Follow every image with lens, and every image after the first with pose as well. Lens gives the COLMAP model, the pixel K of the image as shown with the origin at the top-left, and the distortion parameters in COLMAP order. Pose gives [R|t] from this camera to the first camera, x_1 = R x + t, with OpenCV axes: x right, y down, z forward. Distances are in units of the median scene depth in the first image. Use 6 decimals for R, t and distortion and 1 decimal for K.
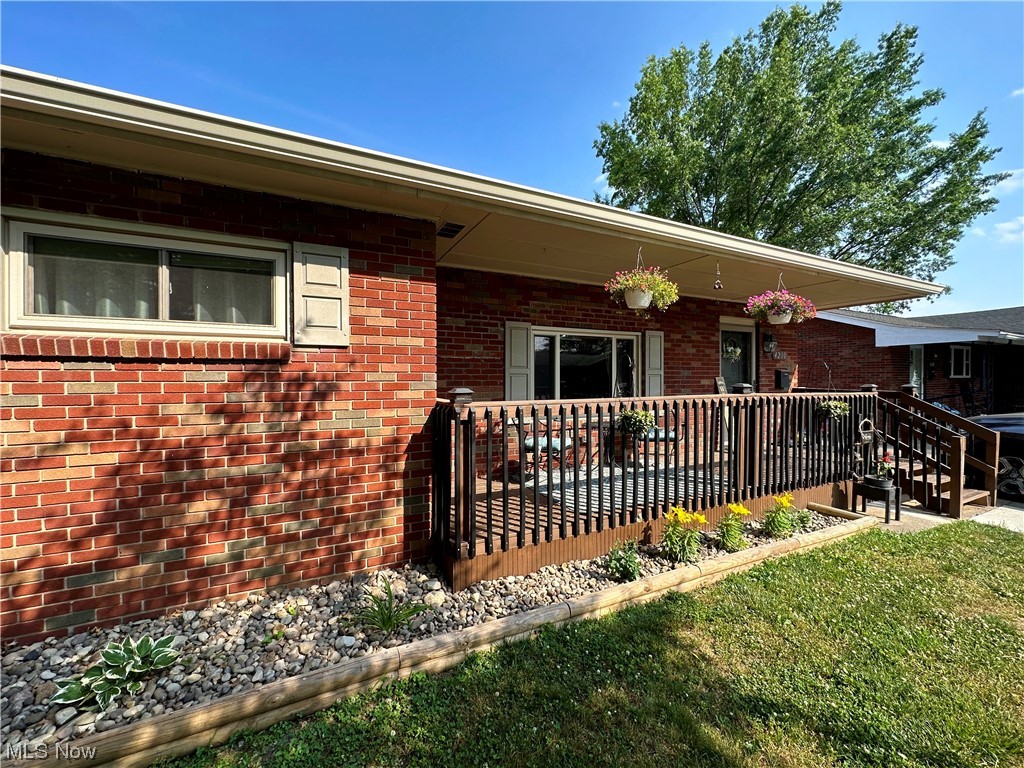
lens RADIAL K [[408.5, 0, 508.2], [0, 408.5, 381.9], [0, 0, 1]] dist [-0.003399, 0.001025]
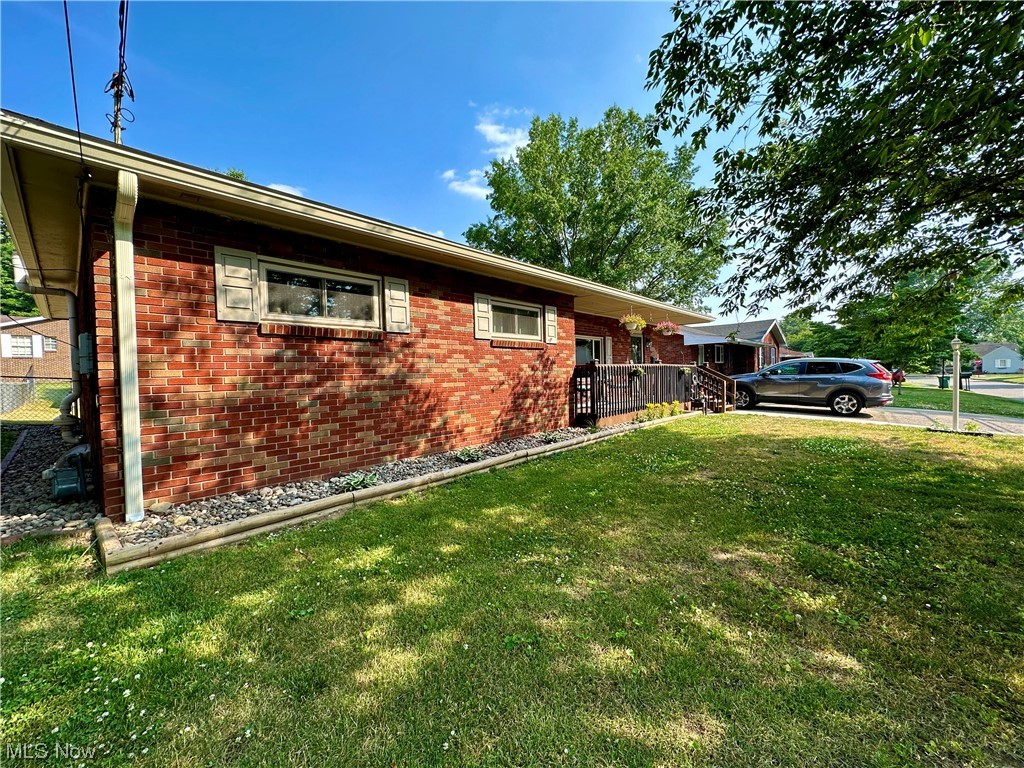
lens RADIAL K [[408.5, 0, 515.3], [0, 408.5, 381.4], [0, 0, 1]] dist [-0.003399, 0.001025]
pose [[0.926867, -0.028824, 0.374282, -1.466790], [0.026490, 0.999584, 0.011378, 0.104892], [-0.374454, -0.000631, 0.927245, -1.211511]]
